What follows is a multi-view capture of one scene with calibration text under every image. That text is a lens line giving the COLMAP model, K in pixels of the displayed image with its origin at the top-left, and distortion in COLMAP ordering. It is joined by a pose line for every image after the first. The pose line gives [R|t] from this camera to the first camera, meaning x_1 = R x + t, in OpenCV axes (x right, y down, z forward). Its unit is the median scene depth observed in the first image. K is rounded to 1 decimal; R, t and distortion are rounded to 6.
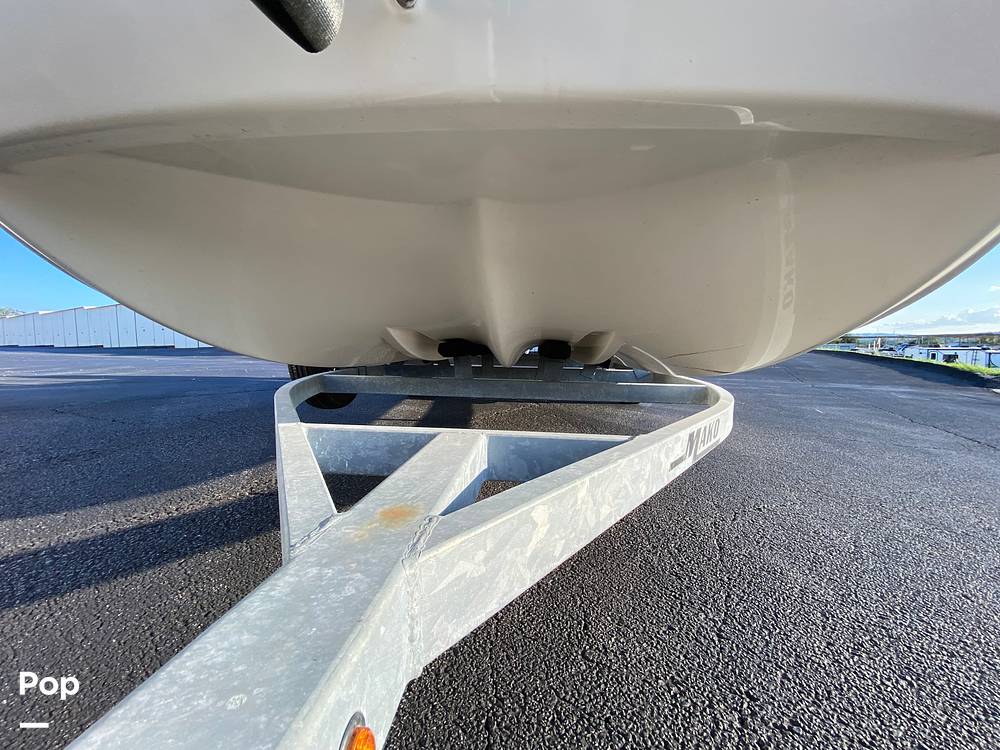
lens RADIAL K [[407.1, 0, 504.0], [0, 407.1, 379.8], [0, 0, 1]] dist [0.013536, -0.017722]
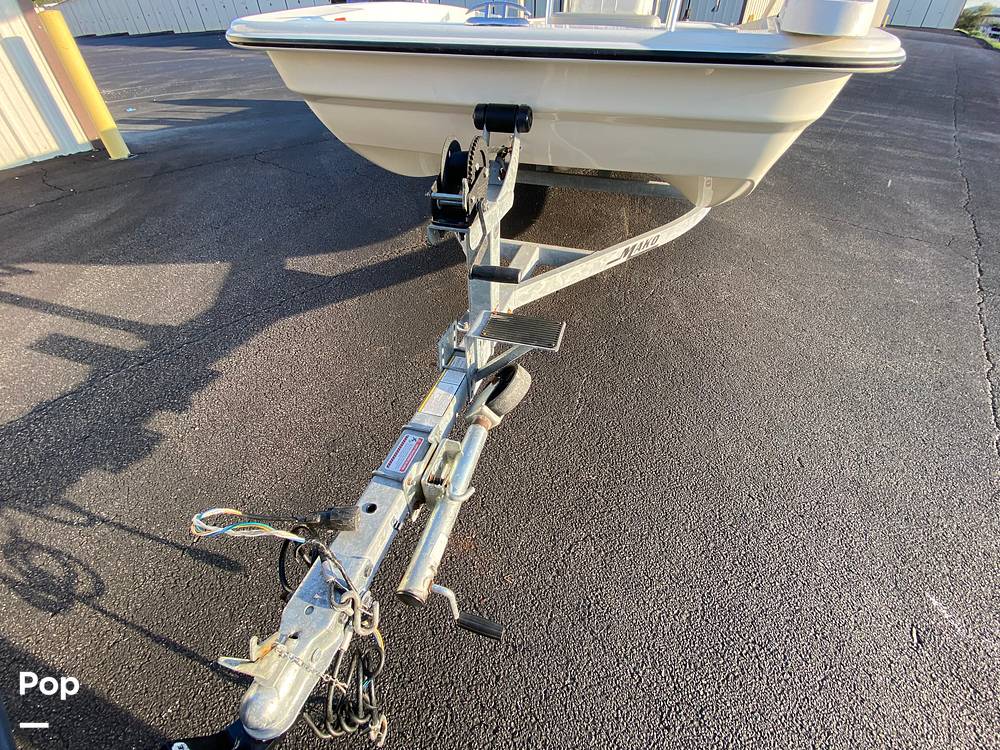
lens RADIAL K [[407.1, 0, 504.0], [0, 407.1, 379.8], [0, 0, 1]] dist [0.013536, -0.017722]
pose [[0.976150, 0.132561, -0.171928, 0.258961], [-0.000552, 0.793448, 0.608638, -0.681009], [0.217097, -0.594027, 0.774597, -1.401891]]
